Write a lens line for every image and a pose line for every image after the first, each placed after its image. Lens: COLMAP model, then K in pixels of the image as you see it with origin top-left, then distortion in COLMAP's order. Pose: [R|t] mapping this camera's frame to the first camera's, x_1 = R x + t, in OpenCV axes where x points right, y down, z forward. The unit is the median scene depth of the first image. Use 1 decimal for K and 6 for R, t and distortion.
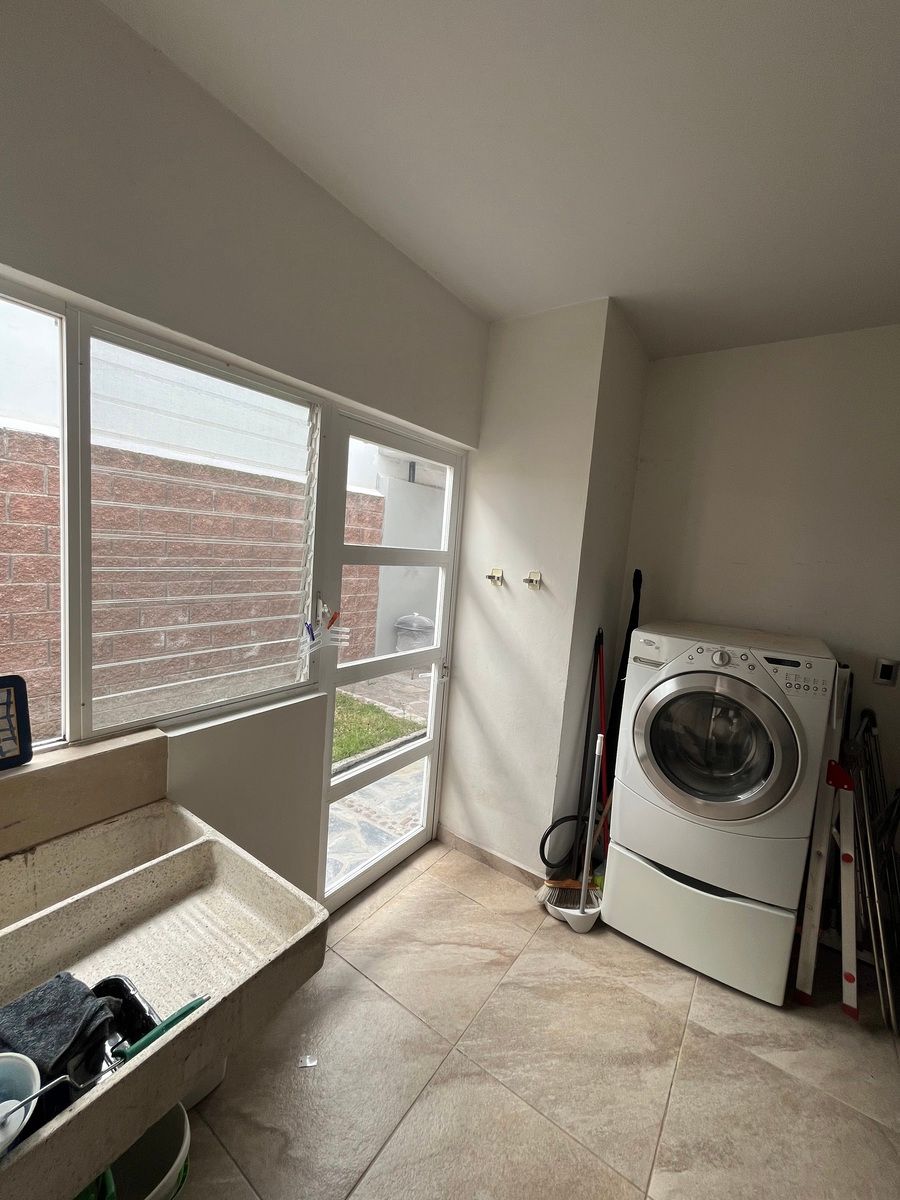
lens RADIAL K [[485.3, 0, 447.3], [0, 485.3, 597.2], [0, 0, 1]] dist [-0.002057, -0.000729]
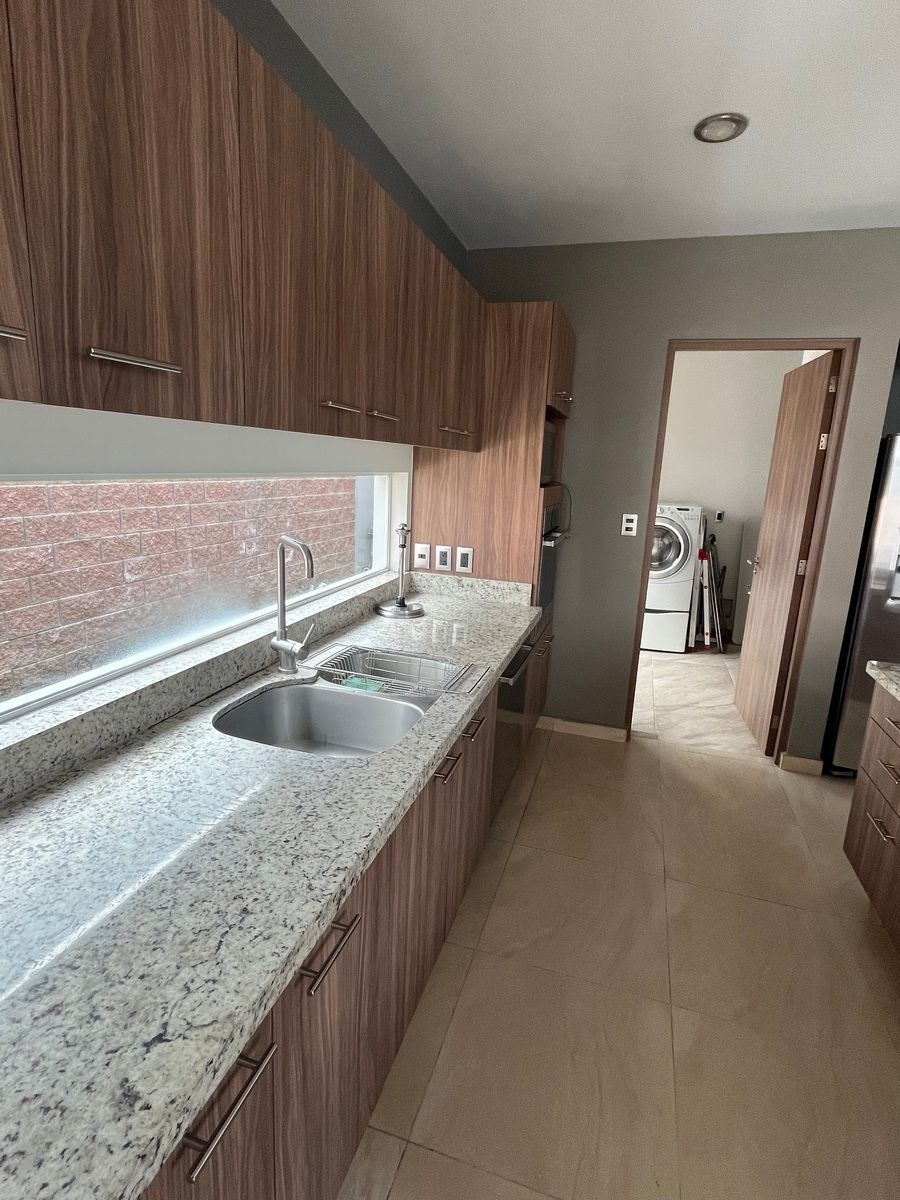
lens RADIAL K [[604.9, 0, 453.5], [0, 604.9, 592.4], [0, 0, 1]] dist [-0.003566, 0.000737]
pose [[0.950277, -0.099098, 0.295216, -1.321349], [0.062473, 0.989408, 0.131031, 0.075375], [-0.305074, -0.106073, 0.946403, -1.542318]]
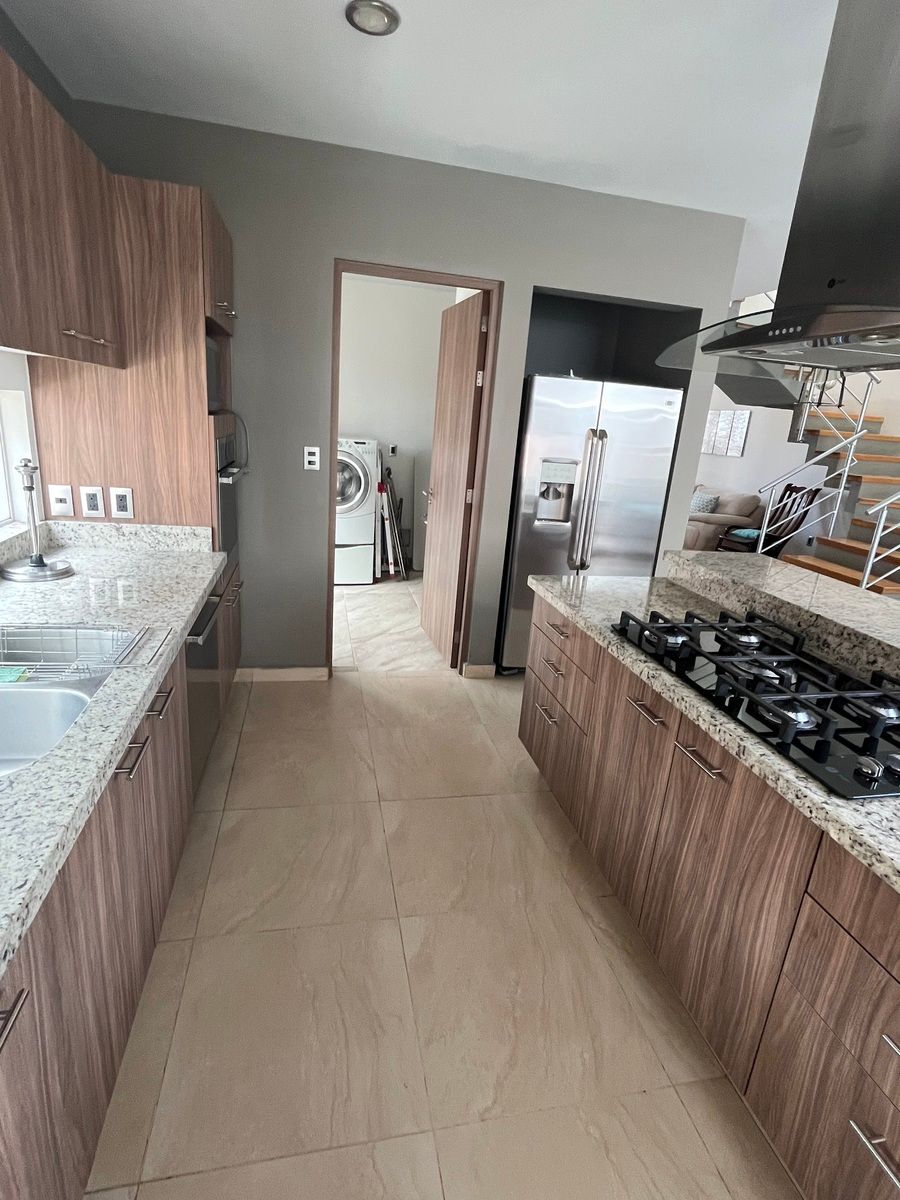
lens RADIAL K [[604.9, 0, 451.5], [0, 604.9, 598.3], [0, 0, 1]] dist [-0.003566, 0.000737]
pose [[0.677837, -0.235533, 0.696464, -1.295363], [0.055012, 0.960888, 0.271418, 0.082965], [-0.733152, -0.145663, 0.664282, -1.469693]]
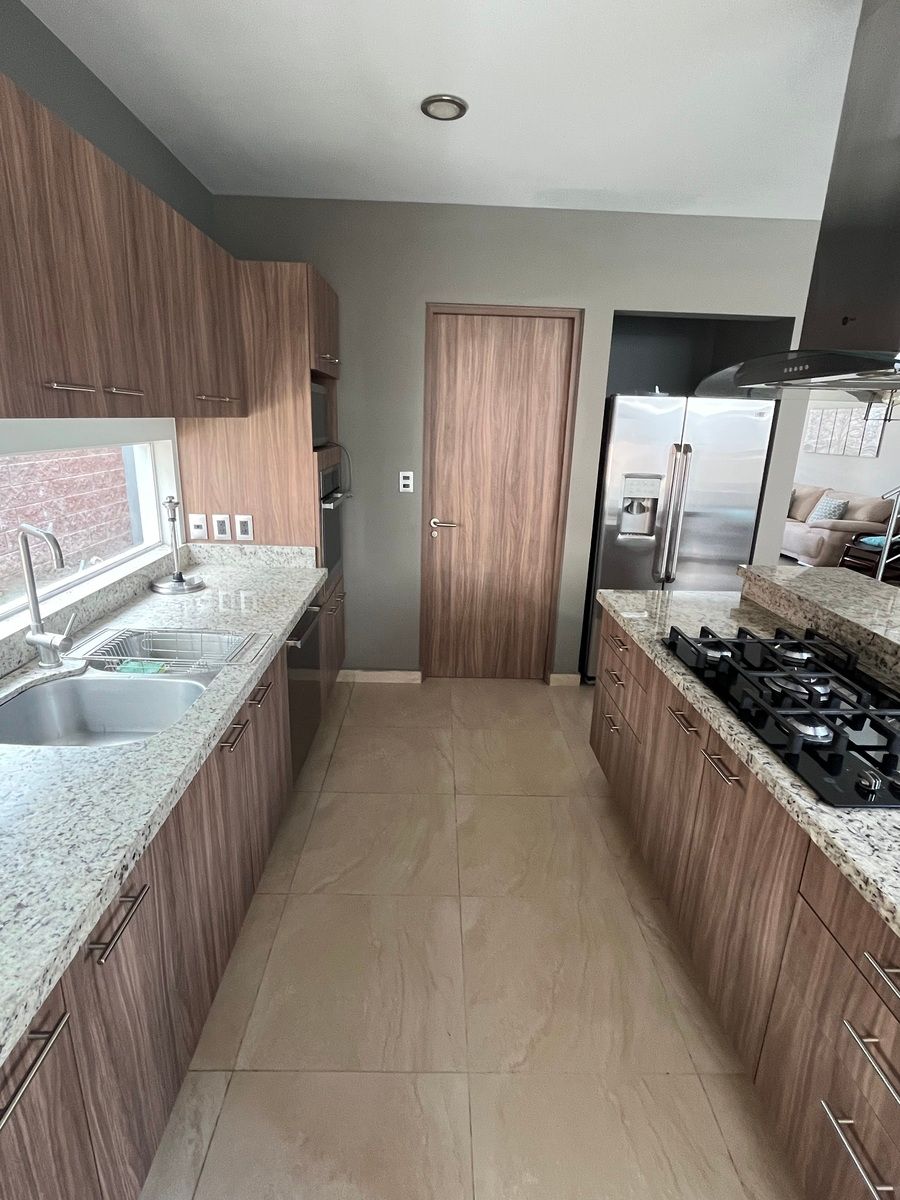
lens RADIAL K [[604.9, 0, 449.4], [0, 604.9, 596.1], [0, 0, 1]] dist [-0.003566, 0.000737]
pose [[0.804018, -0.218927, 0.552835, -1.296236], [0.097166, 0.965628, 0.241083, 0.045045], [-0.586612, -0.140118, 0.797655, -1.634743]]
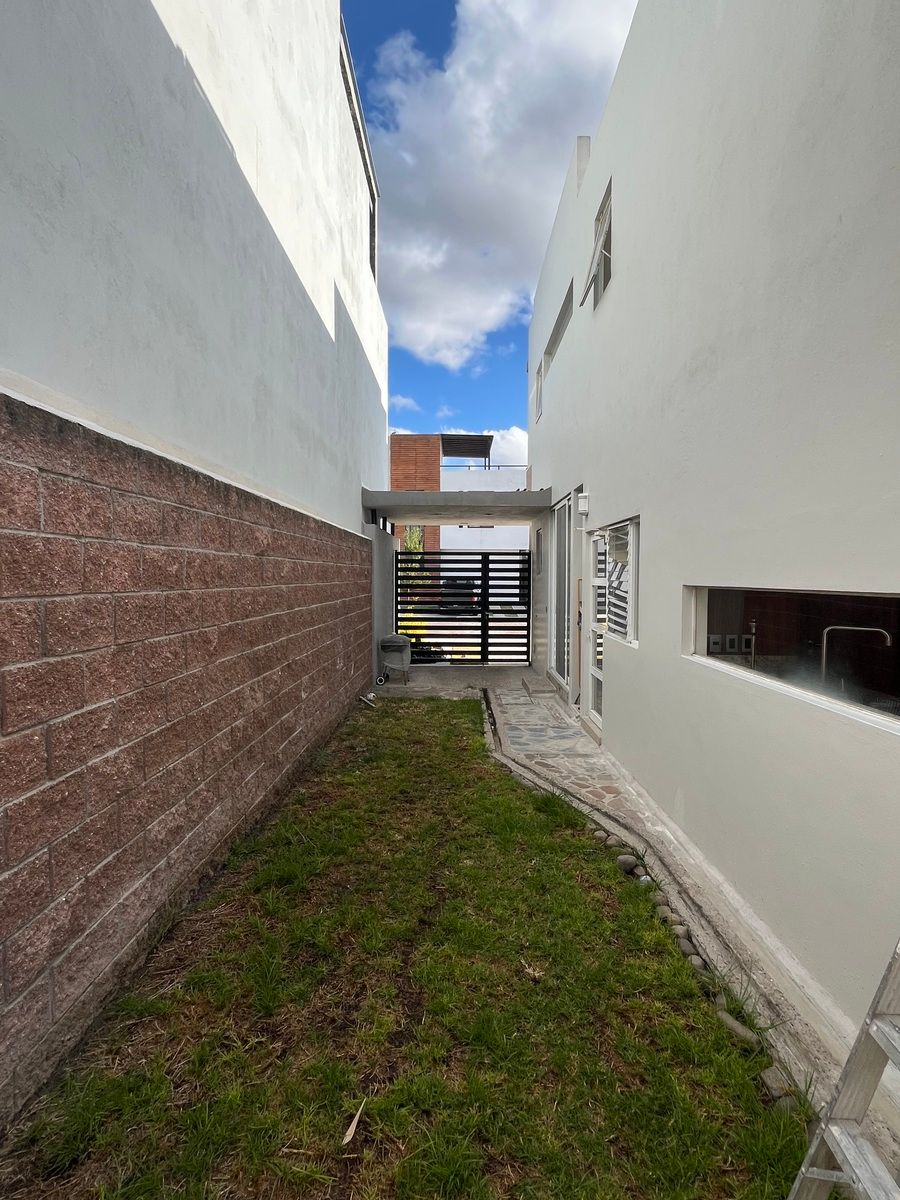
lens RADIAL K [[604.9, 0, 453.9], [0, 604.9, 599.2], [0, 0, 1]] dist [-0.003566, 0.000737]
pose [[0.819349, -0.101231, 0.564286, -2.991838], [0.125042, 0.992145, -0.003576, -0.093579], [-0.559492, 0.073490, 0.825571, -1.294554]]
